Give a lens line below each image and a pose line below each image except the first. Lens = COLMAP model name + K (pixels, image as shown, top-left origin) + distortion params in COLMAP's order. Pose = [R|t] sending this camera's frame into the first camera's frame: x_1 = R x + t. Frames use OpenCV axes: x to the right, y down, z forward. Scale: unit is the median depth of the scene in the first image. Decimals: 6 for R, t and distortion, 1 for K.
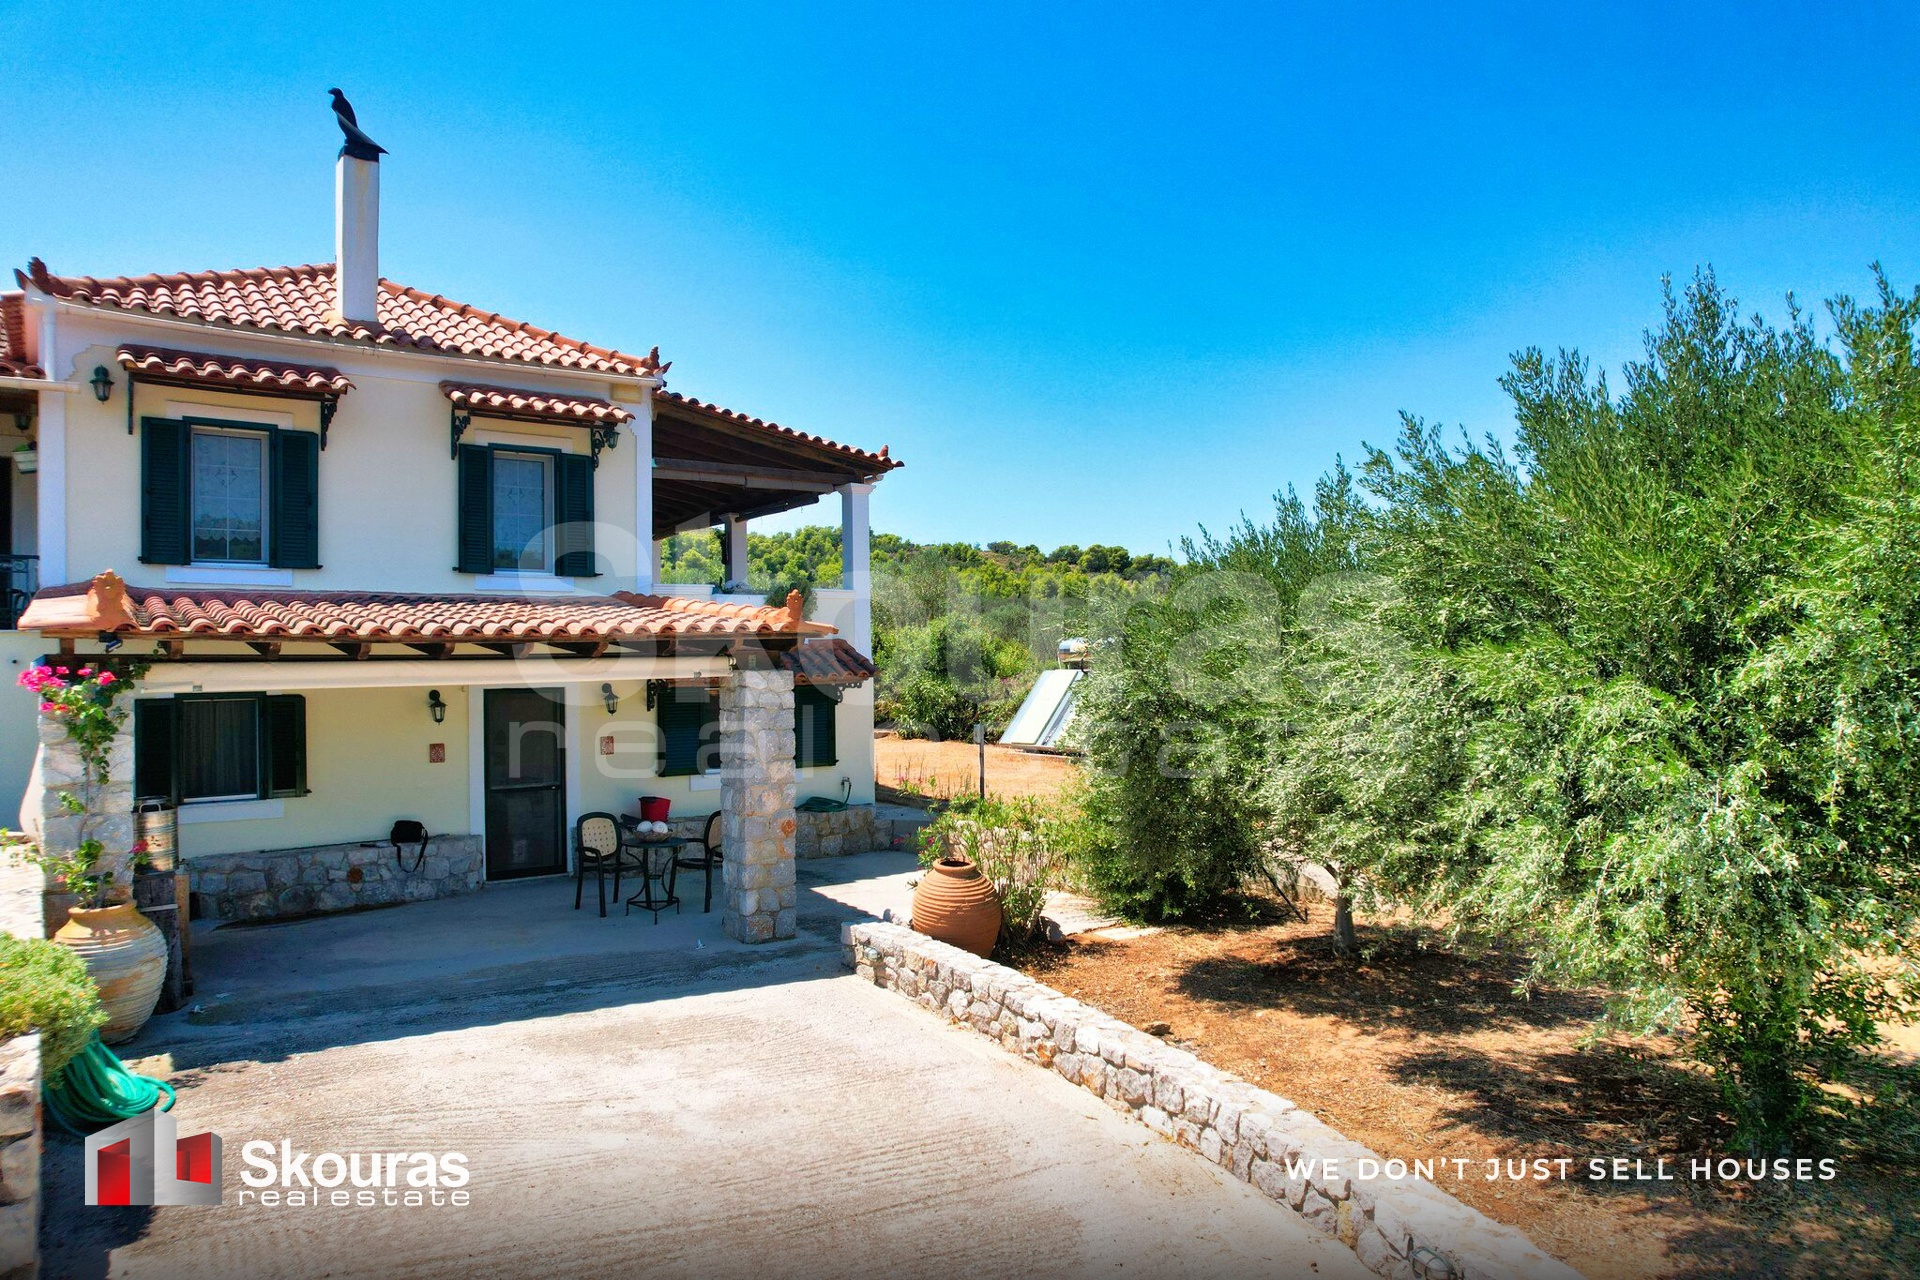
lens RADIAL K [[1228.6, 0, 955.7], [0, 1228.6, 641.2], [0, 0, 1]] dist [-0.040956, 0.009848]
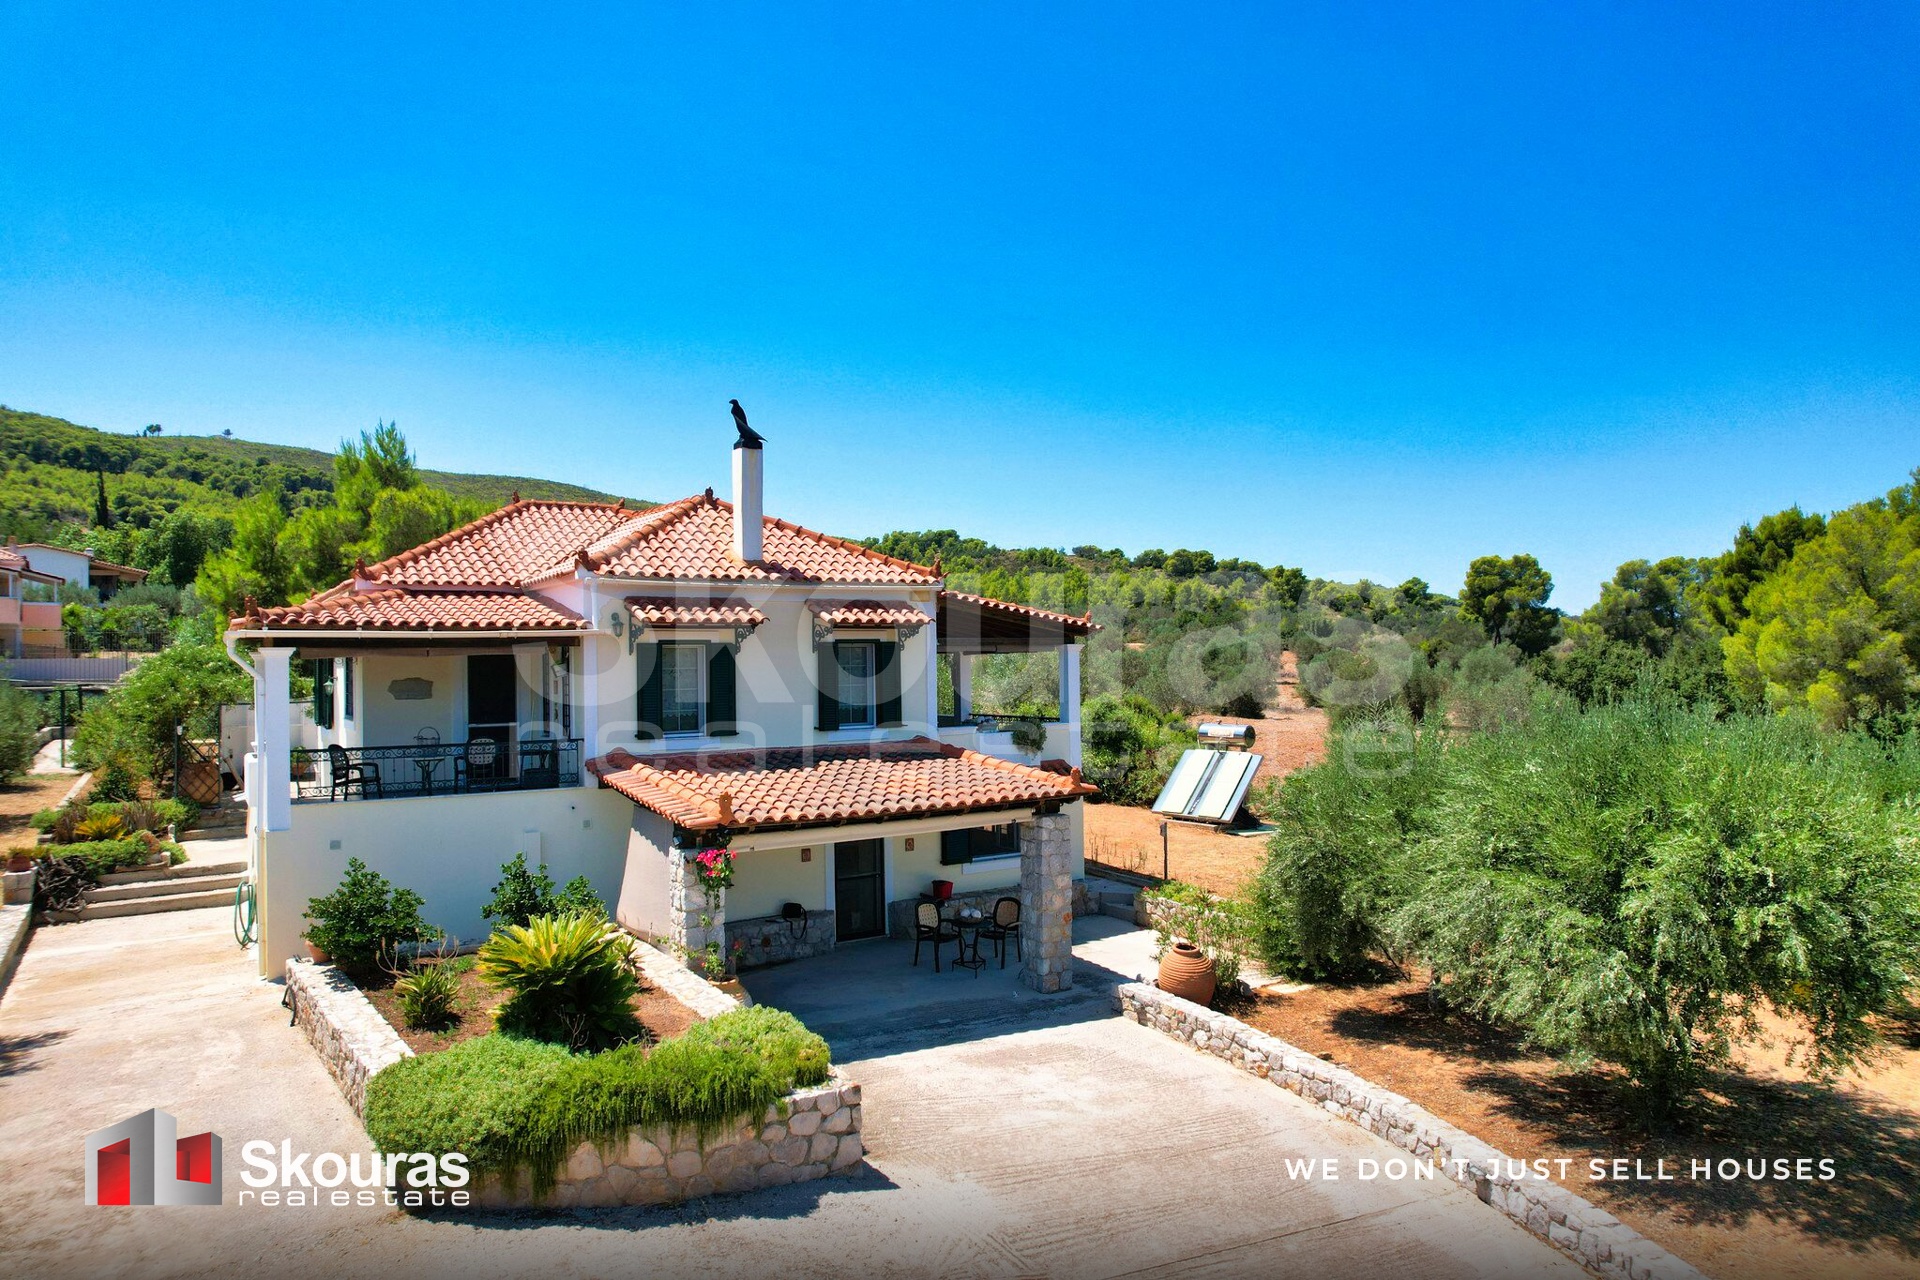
lens RADIAL K [[1228.6, 0, 965.0], [0, 1228.6, 645.1], [0, 0, 1]] dist [-0.040956, 0.009848]
pose [[0.998330, -0.001172, -0.057752, -0.209309], [0.001464, 0.999986, 0.005018, -0.234324], [0.057745, -0.005094, 0.998318, -0.638426]]
